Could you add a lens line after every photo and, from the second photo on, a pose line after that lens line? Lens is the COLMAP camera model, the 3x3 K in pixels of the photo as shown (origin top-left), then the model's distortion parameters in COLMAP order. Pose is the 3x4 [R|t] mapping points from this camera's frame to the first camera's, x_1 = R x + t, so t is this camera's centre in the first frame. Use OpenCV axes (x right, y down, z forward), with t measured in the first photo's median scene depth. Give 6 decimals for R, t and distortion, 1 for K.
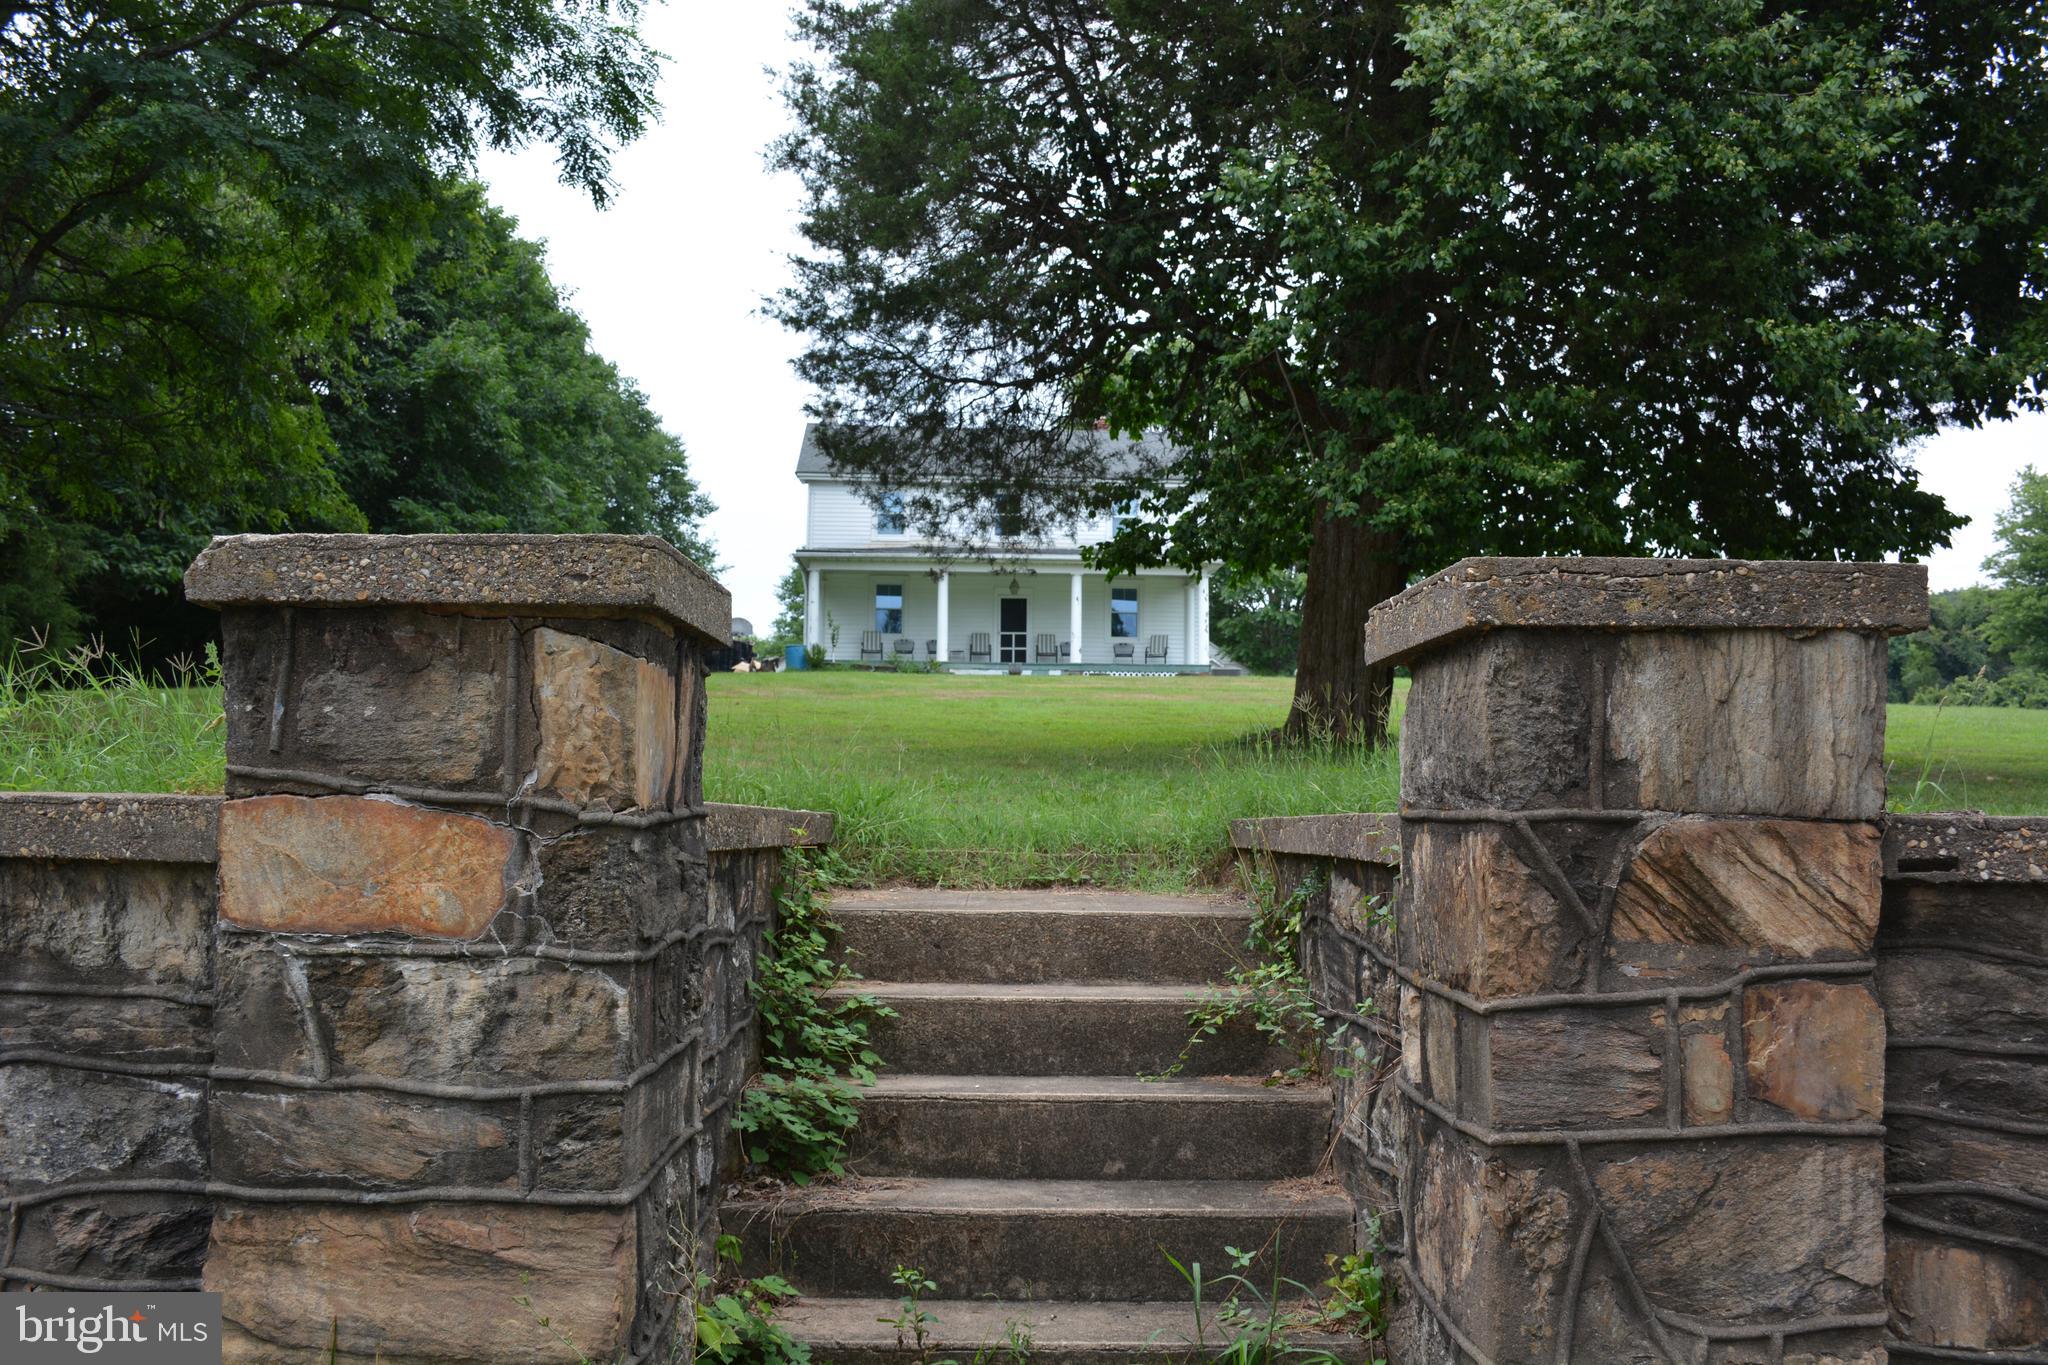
lens RADIAL K [[1775.3, 0, 1024.0], [0, 1775.3, 682.5], [0, 0, 1]] dist [-0.070080, 0.007556]
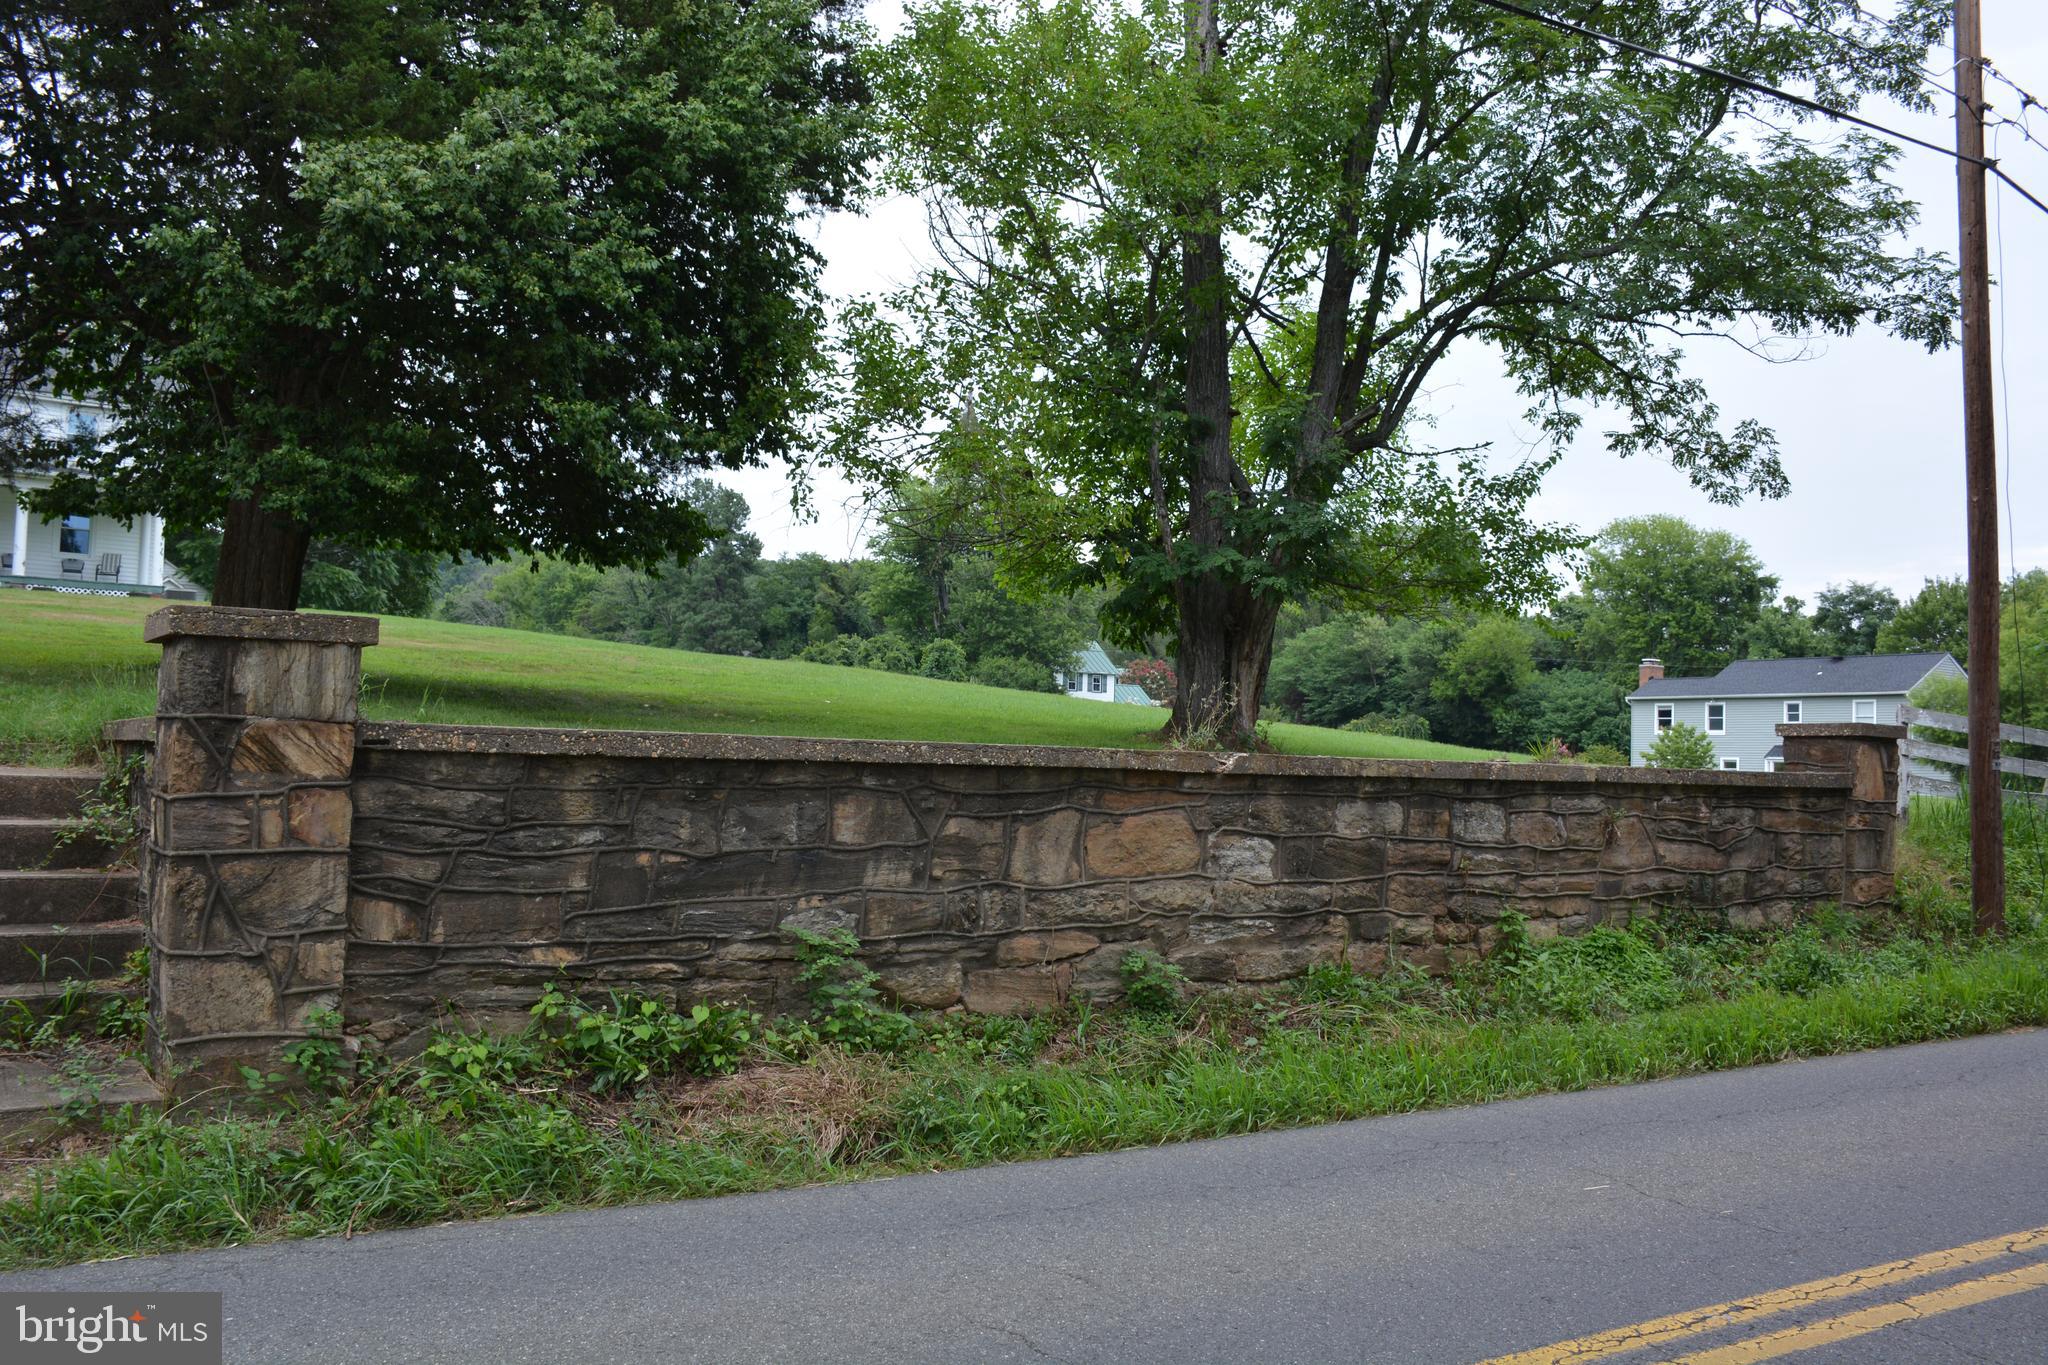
lens RADIAL K [[1641.2, 0, 1024.0], [0, 1641.2, 682.5], [0, 0, 1]] dist [-0.151599, 0.130482]
pose [[0.826002, 0.038341, 0.562361, 0.007886], [-0.060464, 0.997954, 0.020771, -0.077212], [-0.560414, -0.051160, 0.826631, -1.321604]]
